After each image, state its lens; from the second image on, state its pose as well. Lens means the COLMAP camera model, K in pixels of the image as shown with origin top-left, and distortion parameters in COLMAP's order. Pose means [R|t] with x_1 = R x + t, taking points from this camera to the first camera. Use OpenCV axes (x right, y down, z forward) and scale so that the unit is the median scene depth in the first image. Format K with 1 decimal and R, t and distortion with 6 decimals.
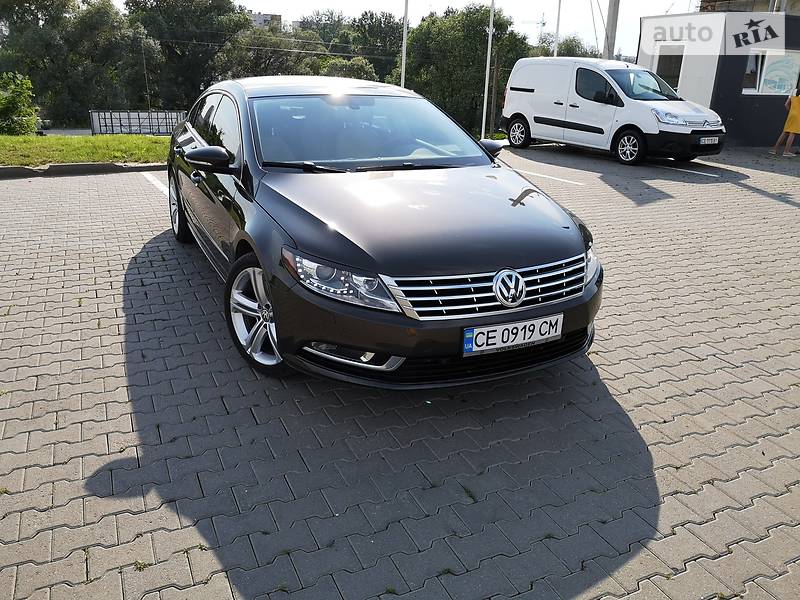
lens RADIAL K [[651.3, 0, 400.0], [0, 651.3, 300.0], [0, 0, 1]] dist [-0.001953, -0.123482]
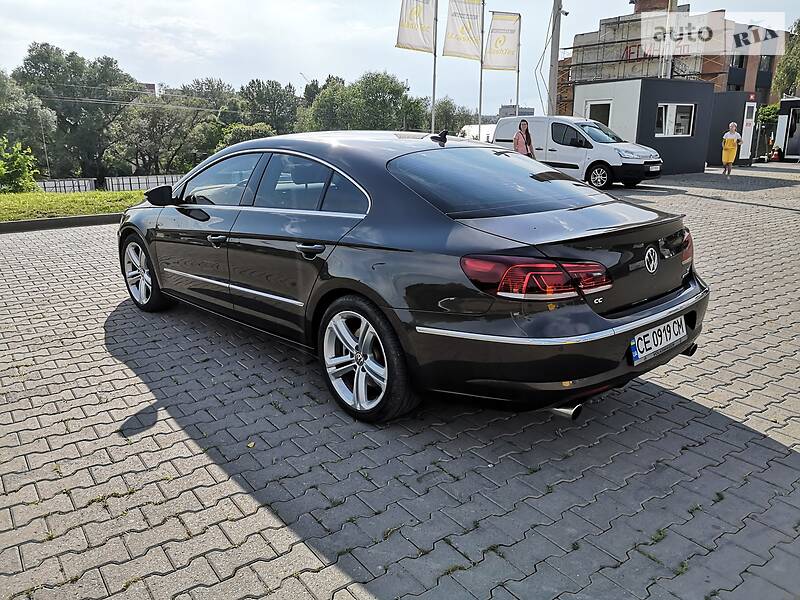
lens RADIAL K [[628.4, 0, 400.0], [0, 628.4, 300.0], [0, 0, 1]] dist [0.038760, -0.134011]
pose [[0.983721, -0.069722, 0.165628, -0.296356], [0.082899, 0.993805, -0.074017, 0.090446], [-0.159441, 0.086543, 0.983407, -0.239469]]
